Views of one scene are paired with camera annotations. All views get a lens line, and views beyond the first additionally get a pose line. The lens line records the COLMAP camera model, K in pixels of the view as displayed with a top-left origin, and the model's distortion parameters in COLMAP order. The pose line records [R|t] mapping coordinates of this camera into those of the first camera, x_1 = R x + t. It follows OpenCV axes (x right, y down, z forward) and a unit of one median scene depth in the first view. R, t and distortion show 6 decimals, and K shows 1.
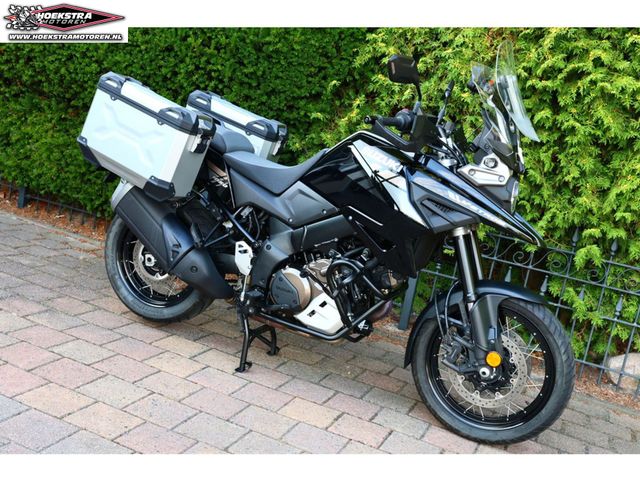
lens RADIAL K [[756.3, 0, 320.0], [0, 756.3, 240.0], [0, 0, 1]] dist [-0.003912, -0.010133]
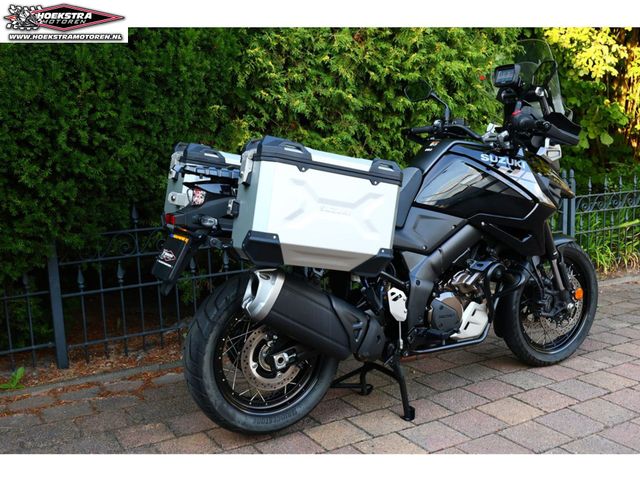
lens RADIAL K [[636.9, 0, 320.0], [0, 636.9, 240.0], [0, 0, 1]] dist [0.003443, 0.008886]
pose [[0.594997, -0.323393, 0.735796, -0.692827], [0.283013, 0.941146, 0.184791, -0.217185], [-0.752251, 0.098289, 0.651504, 0.554756]]
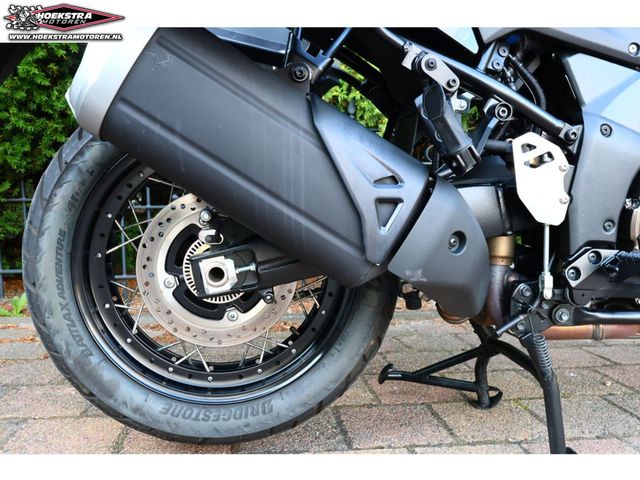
lens RADIAL K [[573.1, 0, 320.0], [0, 573.1, 240.0], [0, 0, 1]] dist [-0.003270, -0.001350]
pose [[0.855609, -0.243987, 0.456513, -0.316847], [0.254166, 0.966329, 0.040099, 0.013985], [-0.450925, 0.081721, 0.888813, 0.801878]]
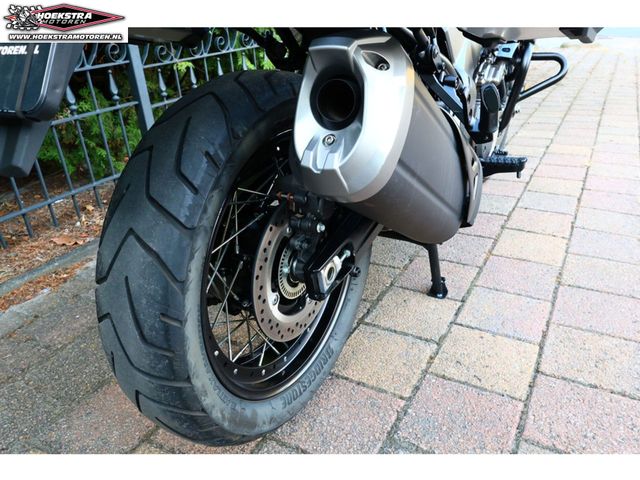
lens RADIAL K [[494.3, 0, 320.0], [0, 494.3, 240.0], [0, 0, 1]] dist [0.010469, 0.003877]
pose [[0.129104, -0.606668, 0.784402, -0.426711], [0.252181, 0.785102, 0.565703, -0.128491], [-0.959029, 0.124777, 0.254350, 1.002220]]
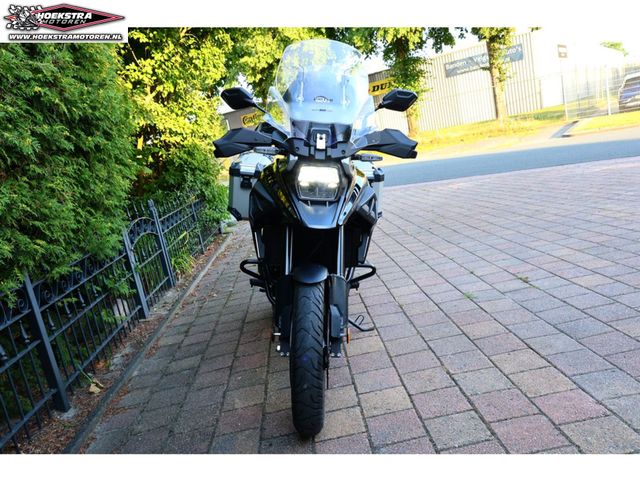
lens RADIAL K [[513.3, 0, 320.0], [0, 513.3, 240.0], [0, 0, 1]] dist [0.010128, 0.006036]
pose [[-0.441073, -0.285910, 0.850711, -0.663463], [0.251397, 0.870590, 0.422934, -0.326233], [-0.861542, 0.400411, -0.312117, 1.188288]]
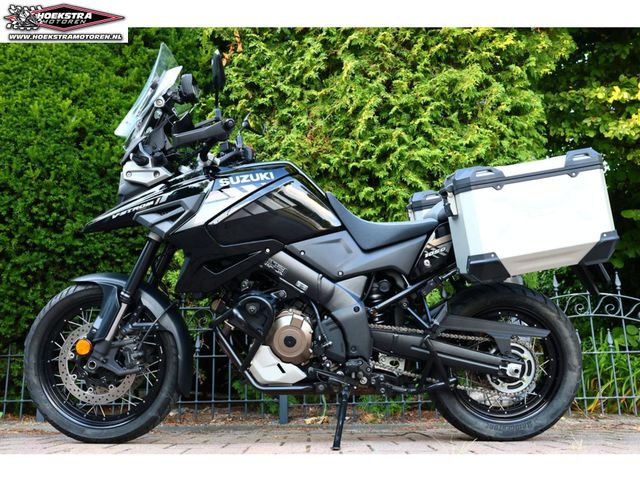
lens RADIAL K [[597.1, 0, 320.0], [0, 597.1, 240.0], [0, 0, 1]] dist [0.005500, -0.009268]
pose [[0.904361, -0.117713, 0.410212, -0.202512], [0.262124, 0.911743, -0.316252, 0.221290], [-0.336781, 0.393533, 0.855401, 0.287717]]
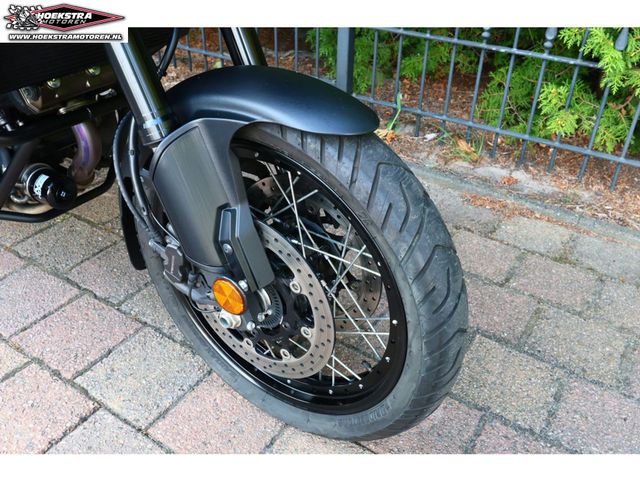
lens RADIAL K [[580.2, 0, 320.0], [0, 580.2, 240.0], [0, 0, 1]] dist [0.004287, -0.000410]
pose [[0.966563, -0.037022, -0.253742, 0.308320], [0.132800, 0.918758, 0.371818, 0.028471], [0.219362, -0.393083, 0.892954, 0.680834]]
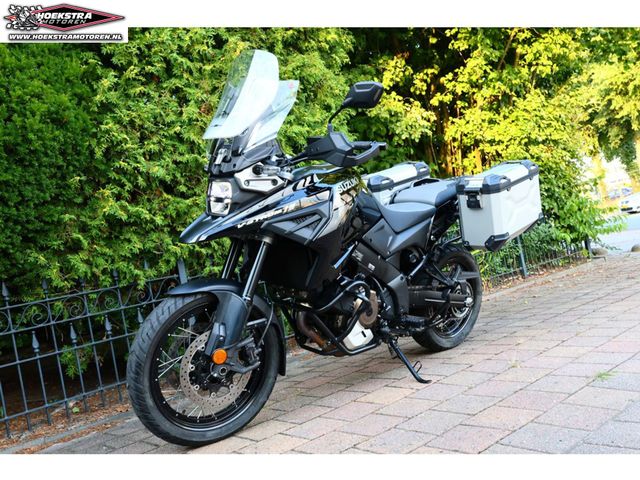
lens RADIAL K [[559.2, 0, 320.0], [0, 559.2, 240.0], [0, 0, 1]] dist [0.004324, 0.011379]
pose [[0.415223, -0.259016, 0.872067, -0.664184], [0.419997, 0.904914, 0.068796, -0.072109], [-0.806965, 0.337700, 0.484527, 0.556724]]
